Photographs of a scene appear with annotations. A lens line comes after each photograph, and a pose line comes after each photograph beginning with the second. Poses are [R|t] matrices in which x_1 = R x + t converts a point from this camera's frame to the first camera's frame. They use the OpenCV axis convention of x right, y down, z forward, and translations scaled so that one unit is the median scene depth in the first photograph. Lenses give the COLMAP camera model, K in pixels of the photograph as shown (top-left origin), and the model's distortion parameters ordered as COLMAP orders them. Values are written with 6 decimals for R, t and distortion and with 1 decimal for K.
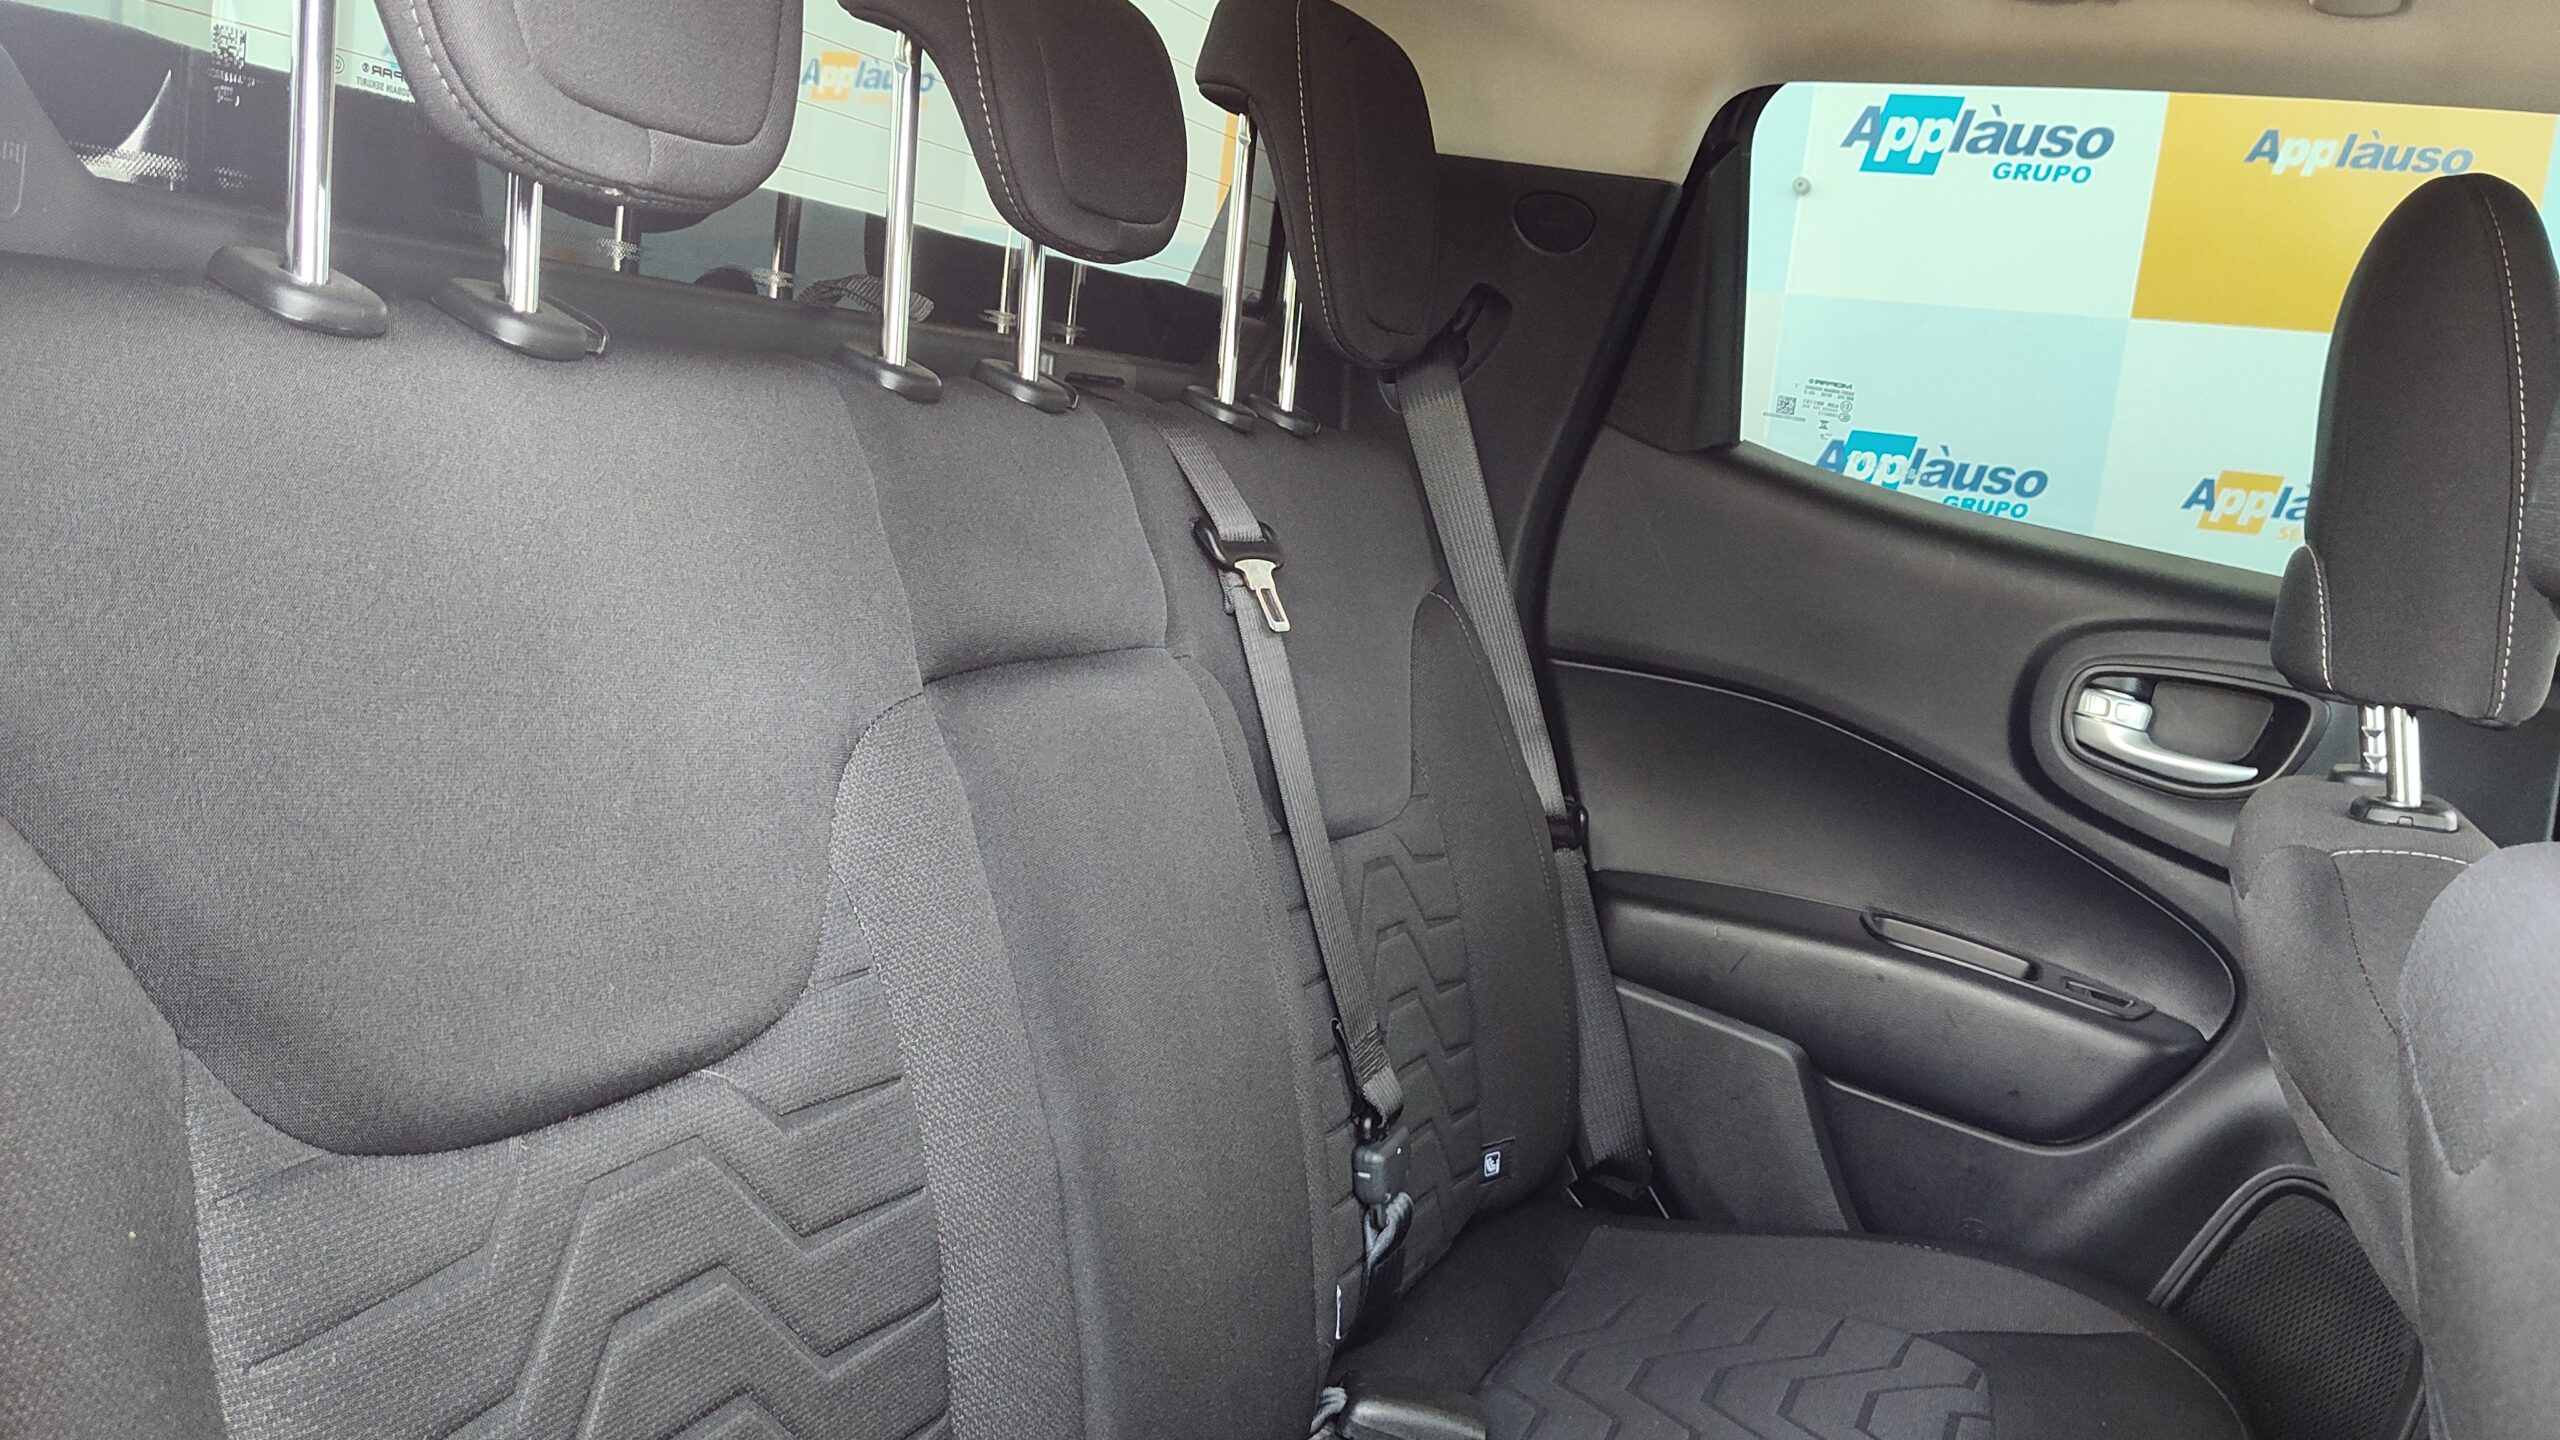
lens RADIAL K [[2137.1, 0, 1280.0], [0, 2137.1, 720.0], [0, 0, 1]] dist [0.063789, -0.008319]
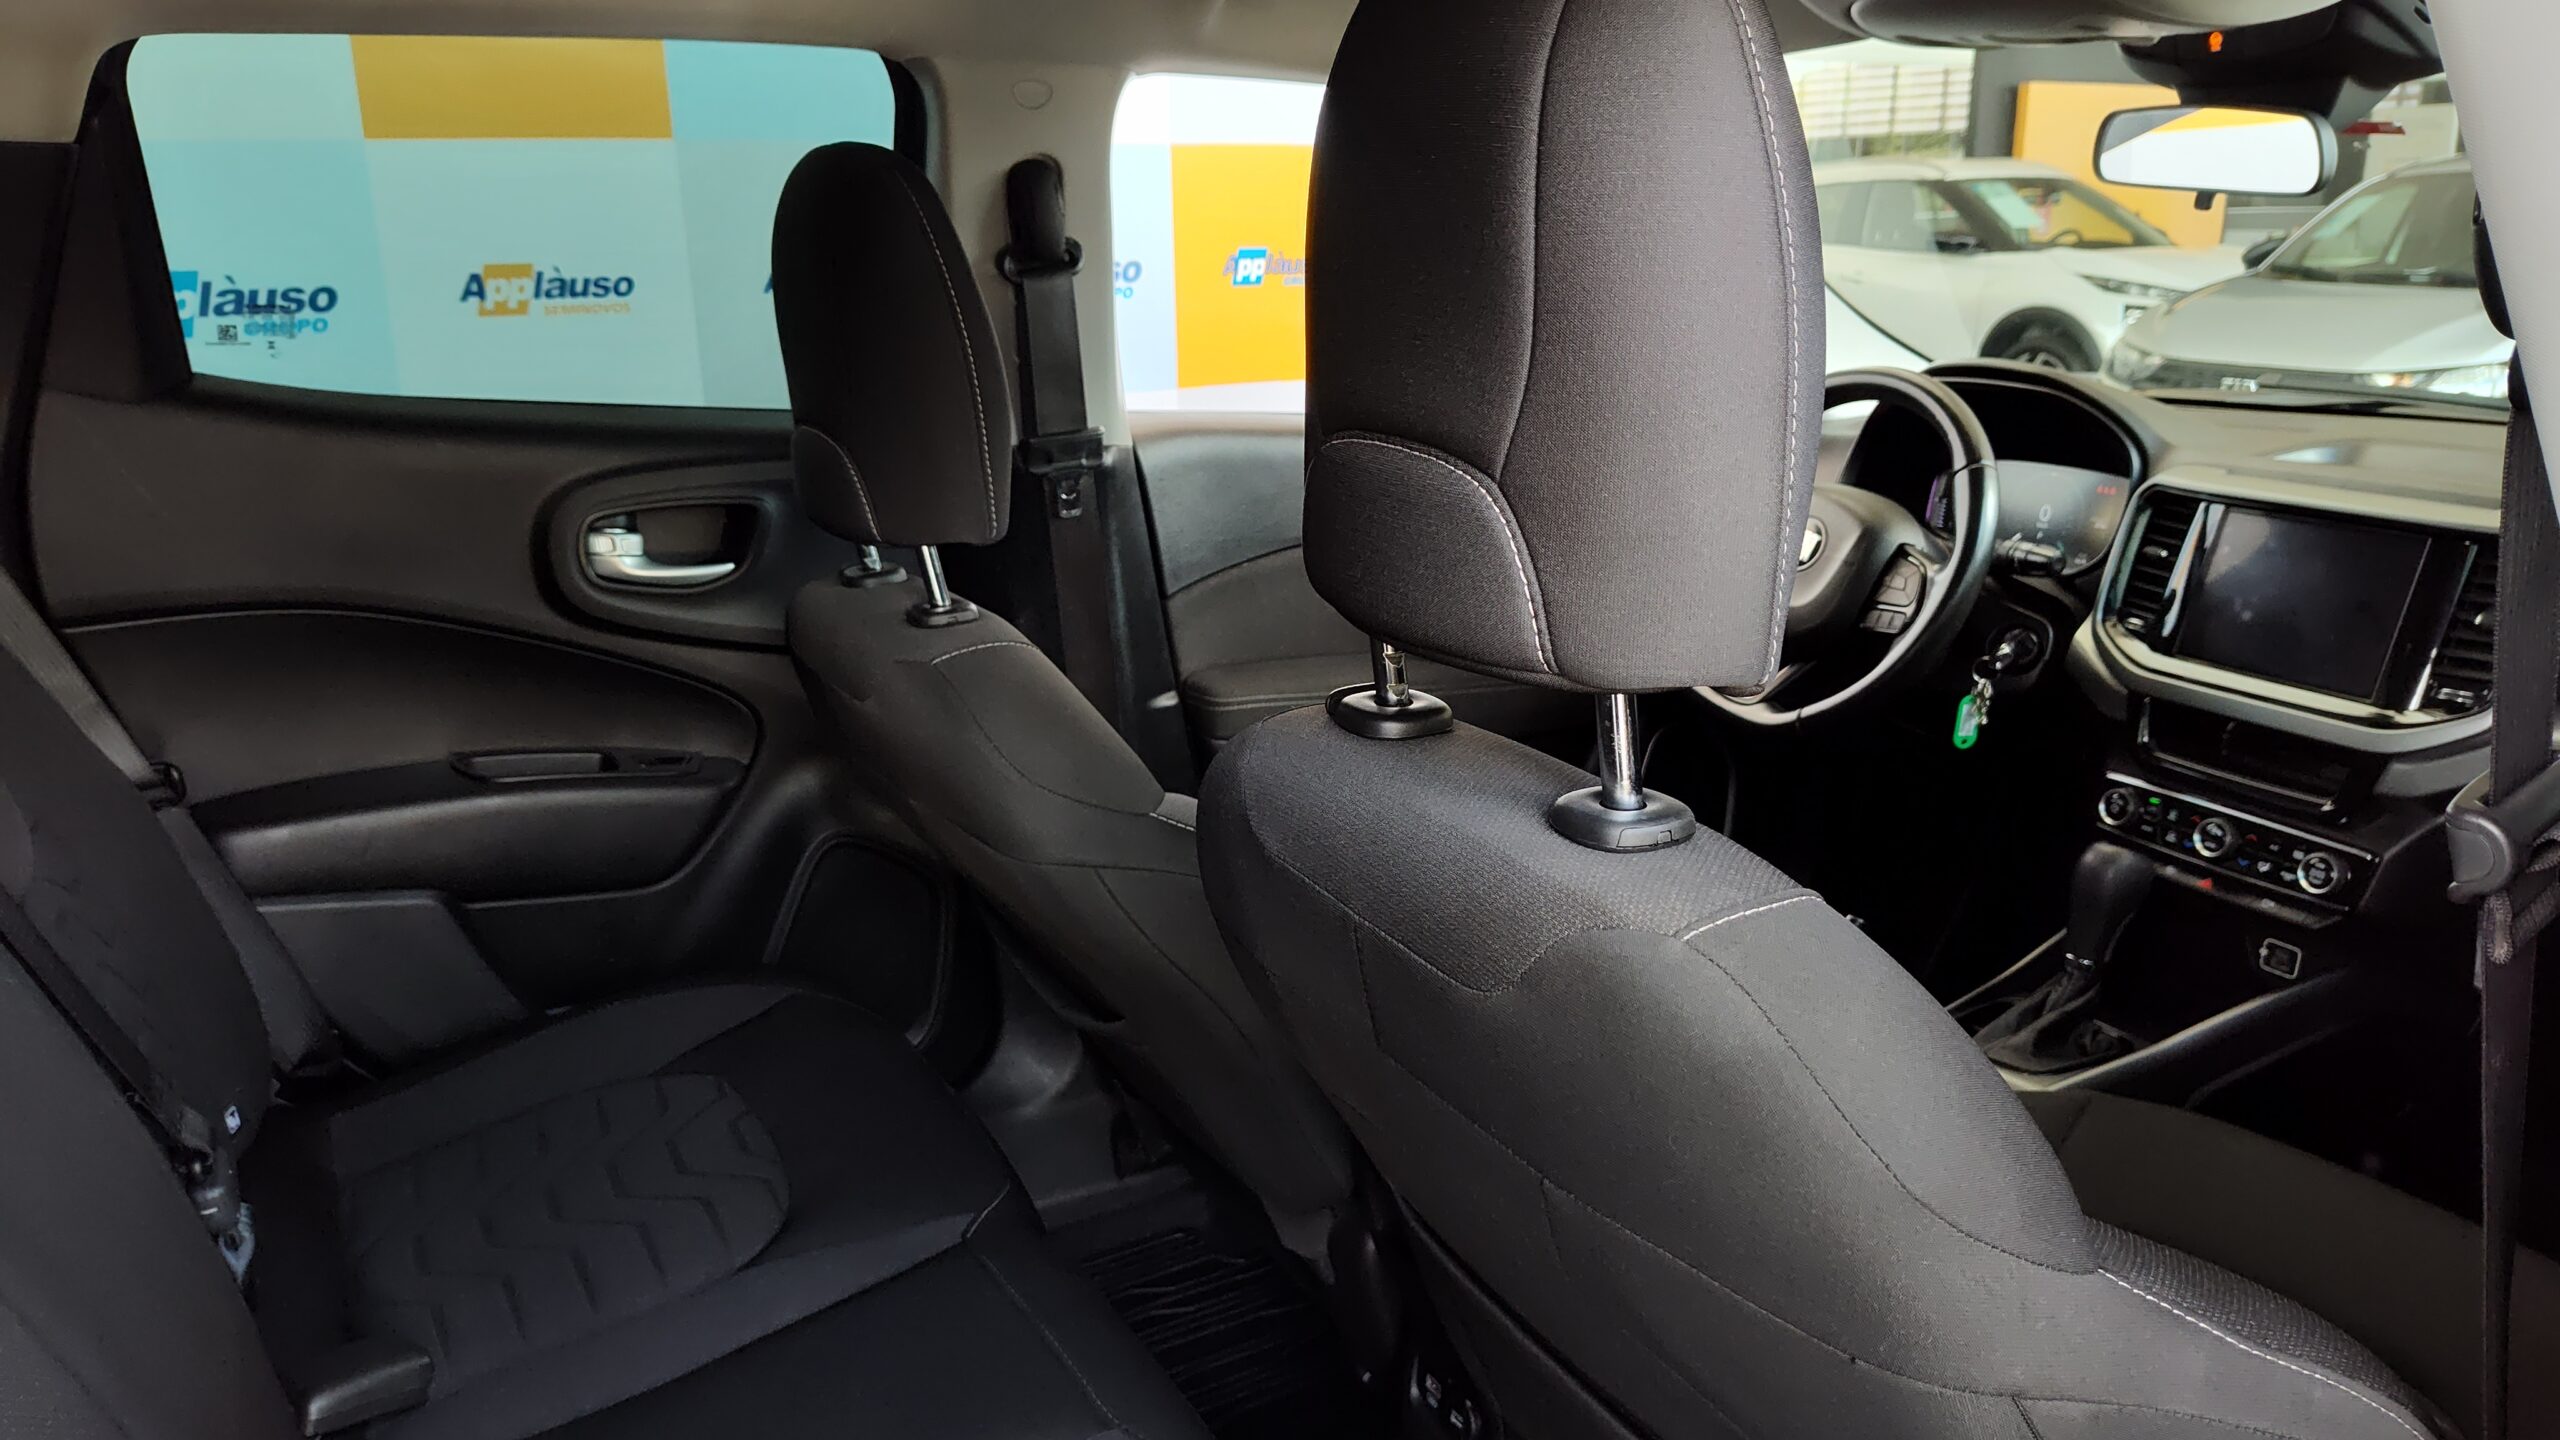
lens RADIAL K [[1792.2, 0, 1280.0], [0, 1792.2, 720.0], [0, 0, 1]] dist [-0.013756, -0.005761]
pose [[0.595017, -0.345115, 0.725844, -0.159679], [0.187592, 0.937805, 0.292115, -0.133893], [-0.781514, -0.037651, 0.622751, 0.061281]]
